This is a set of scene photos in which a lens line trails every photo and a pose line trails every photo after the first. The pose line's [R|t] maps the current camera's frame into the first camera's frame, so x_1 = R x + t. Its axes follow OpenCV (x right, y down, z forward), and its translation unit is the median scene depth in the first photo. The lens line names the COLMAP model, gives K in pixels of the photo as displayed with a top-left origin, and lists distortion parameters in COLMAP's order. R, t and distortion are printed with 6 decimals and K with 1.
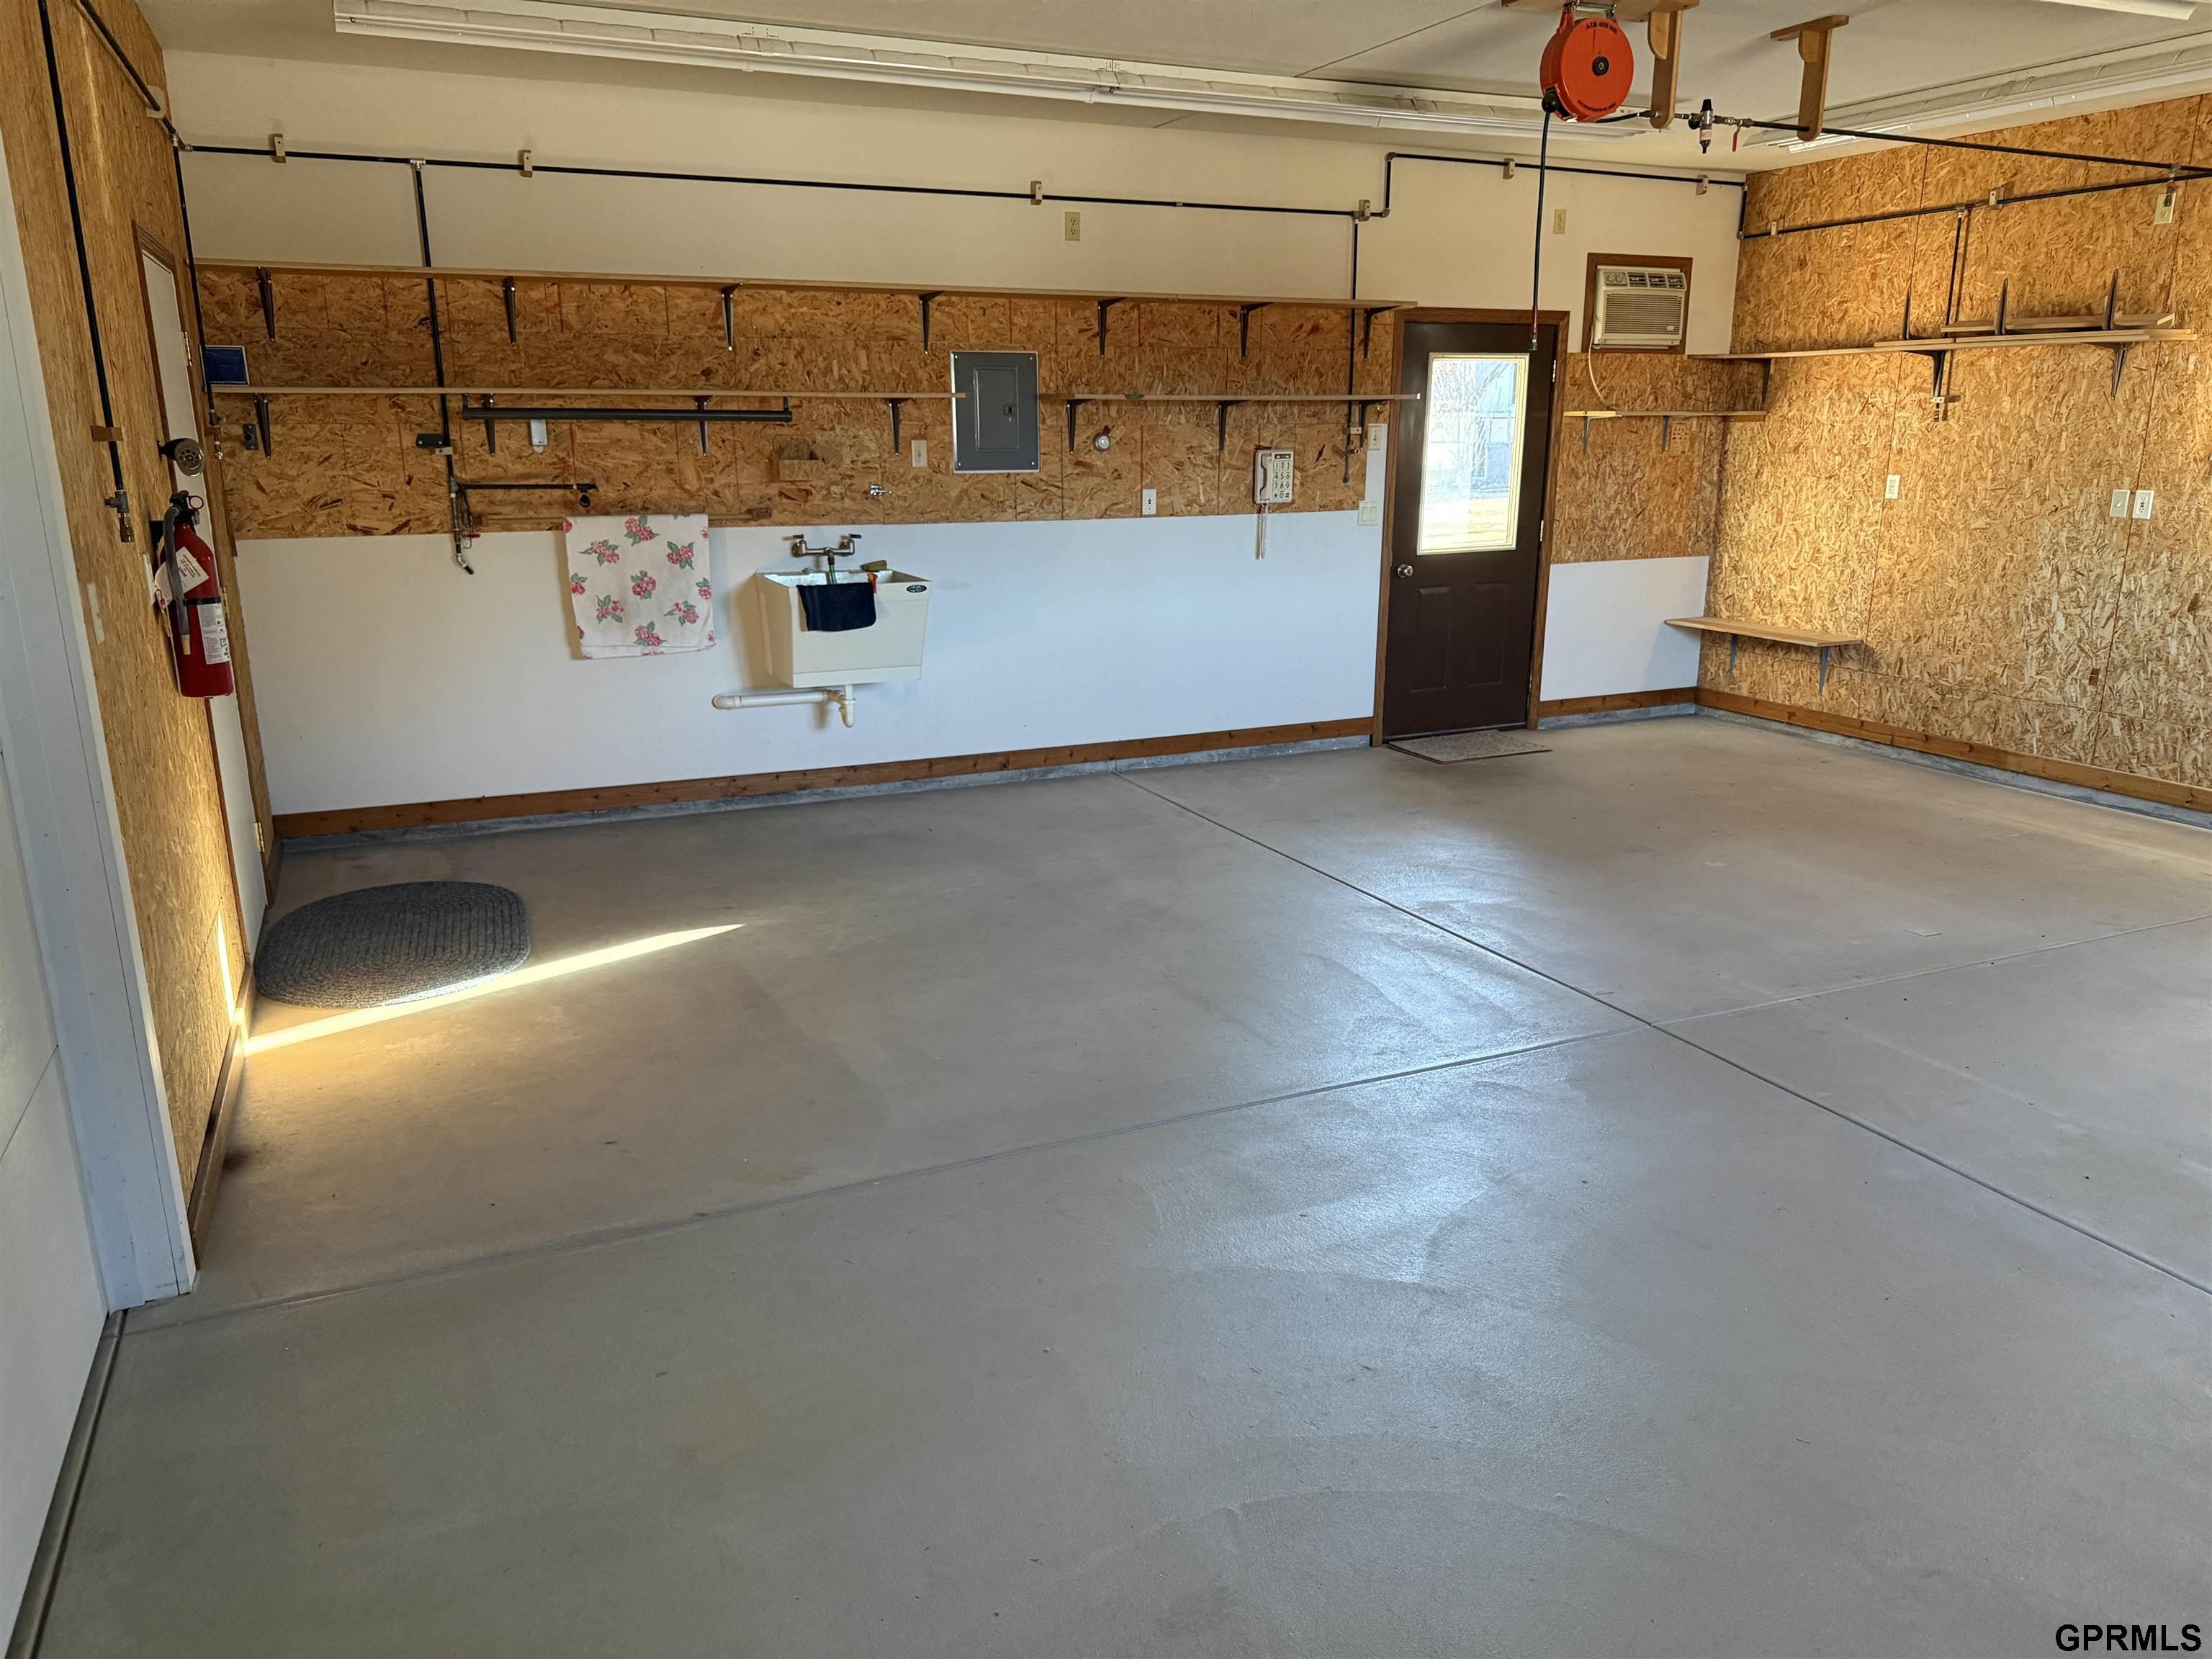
lens RADIAL K [[1588.6, 0, 1106.0], [0, 1588.6, 829.5], [0, 0, 1]] dist [0.003426, -0.006741]
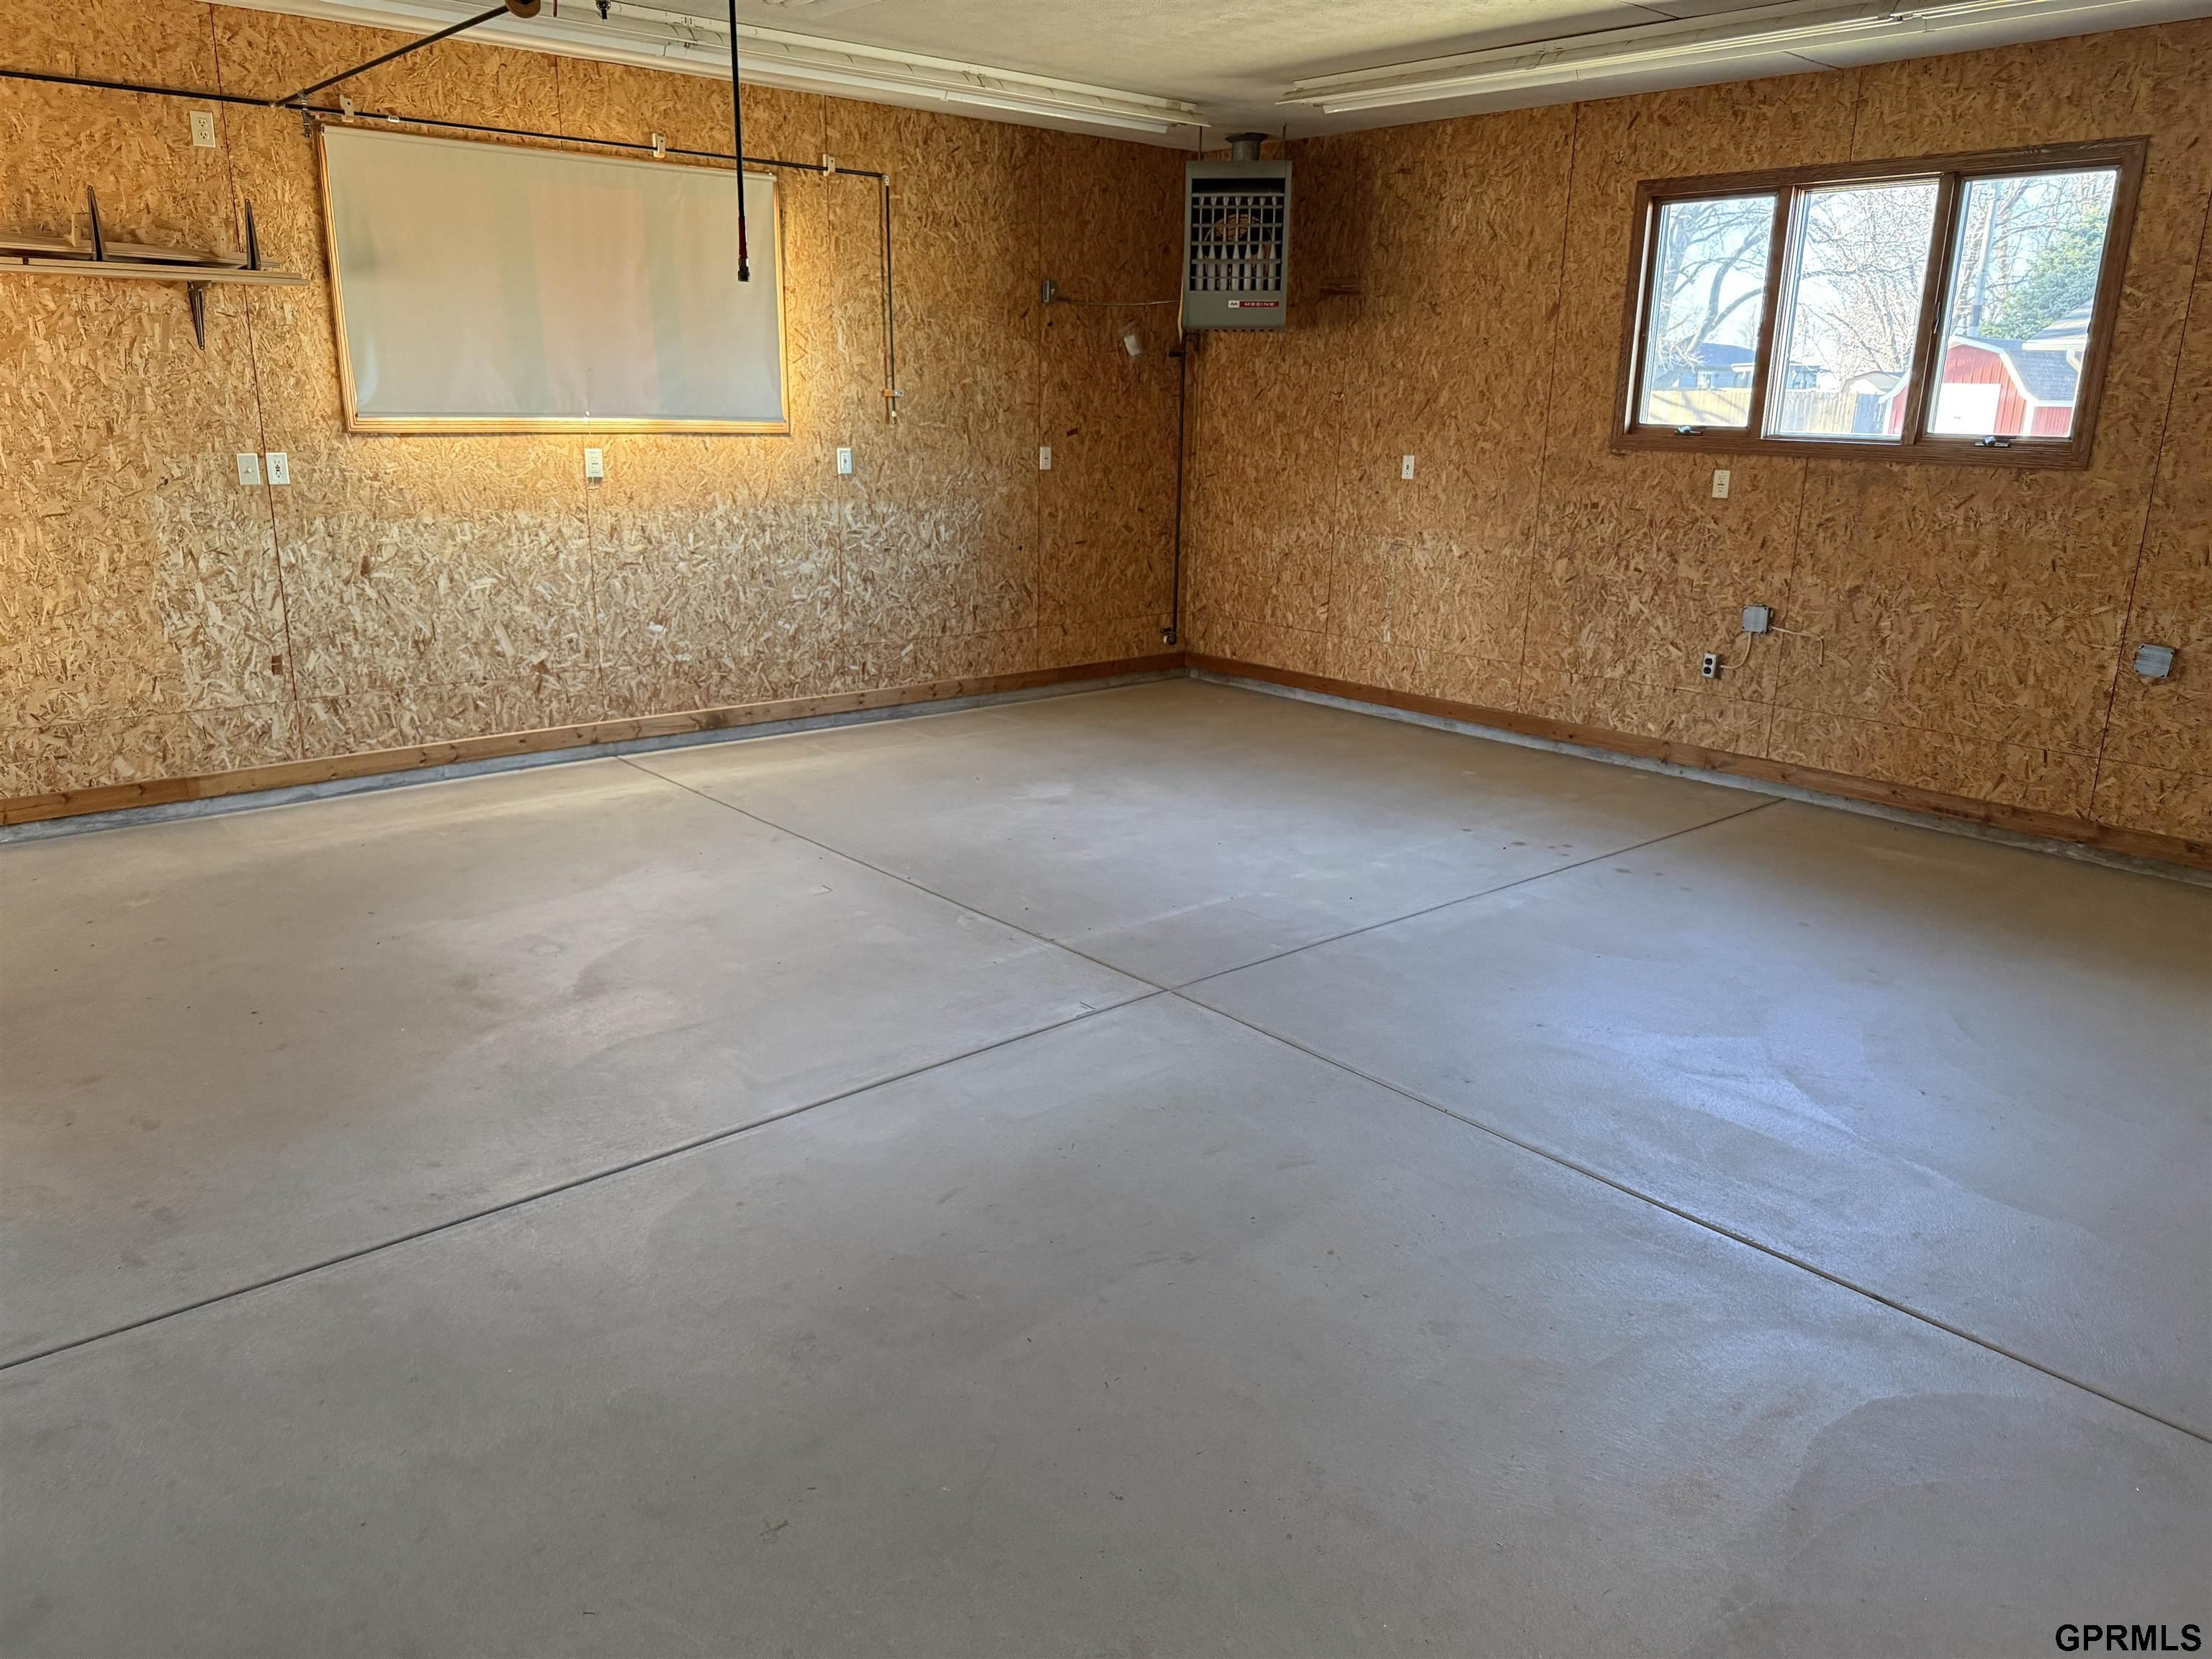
lens RADIAL K [[1588.6, 0, 1106.0], [0, 1588.6, 829.5], [0, 0, 1]] dist [0.003426, -0.006741]
pose [[-0.286813, -0.263241, 0.921110, -0.358295], [0.224048, 0.916408, 0.331660, -0.205081], [-0.931419, 0.301497, -0.203859, 0.786522]]
